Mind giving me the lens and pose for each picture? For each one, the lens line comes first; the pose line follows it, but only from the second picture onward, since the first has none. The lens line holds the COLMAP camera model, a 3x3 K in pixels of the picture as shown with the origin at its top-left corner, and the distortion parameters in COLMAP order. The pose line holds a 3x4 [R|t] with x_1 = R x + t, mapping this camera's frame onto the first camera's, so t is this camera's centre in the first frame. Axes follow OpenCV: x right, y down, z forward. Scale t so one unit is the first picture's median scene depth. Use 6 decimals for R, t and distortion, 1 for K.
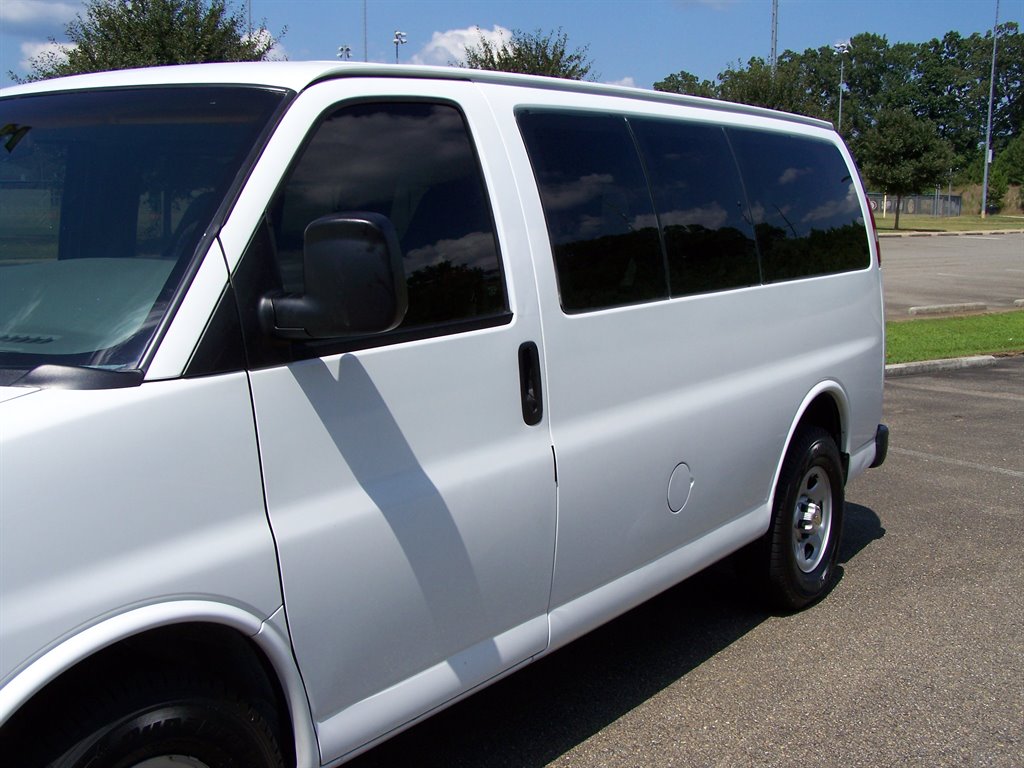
lens RADIAL K [[1296.9, 0, 507.5], [0, 1296.9, 411.9], [0, 0, 1]] dist [-0.204791, 0.549278]
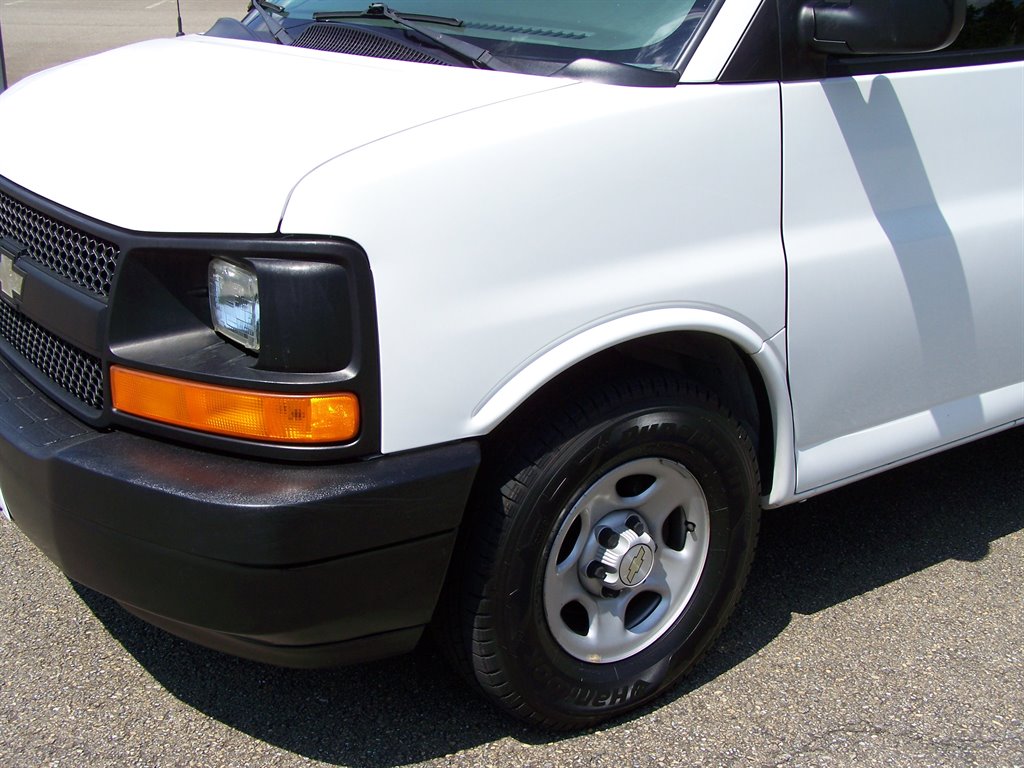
lens RADIAL K [[1296.9, 0, 507.5], [0, 1296.9, 411.9], [0, 0, 1]] dist [-0.204791, 0.549278]
pose [[0.942668, 0.142558, -0.301753, -0.035483], [-0.082426, 0.975617, 0.203415, 0.015631], [0.323394, -0.166880, 0.931433, 0.000343]]
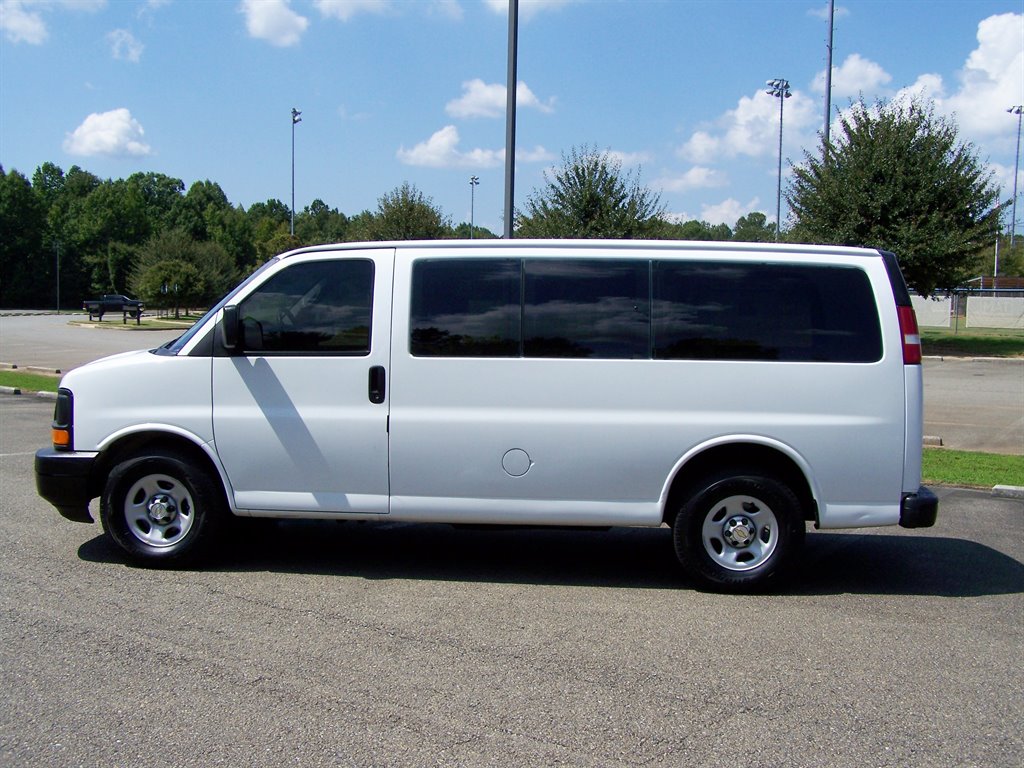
lens RADIAL K [[1172.0, 0, 507.4], [0, 1172.0, 404.4], [0, 0, 1]] dist [-0.207660, 0.433719]
pose [[0.493832, 0.087060, -0.865188, 1.226529], [-0.156707, 0.987595, 0.009932, -0.028820], [0.855320, 0.130676, 0.501349, 0.130529]]
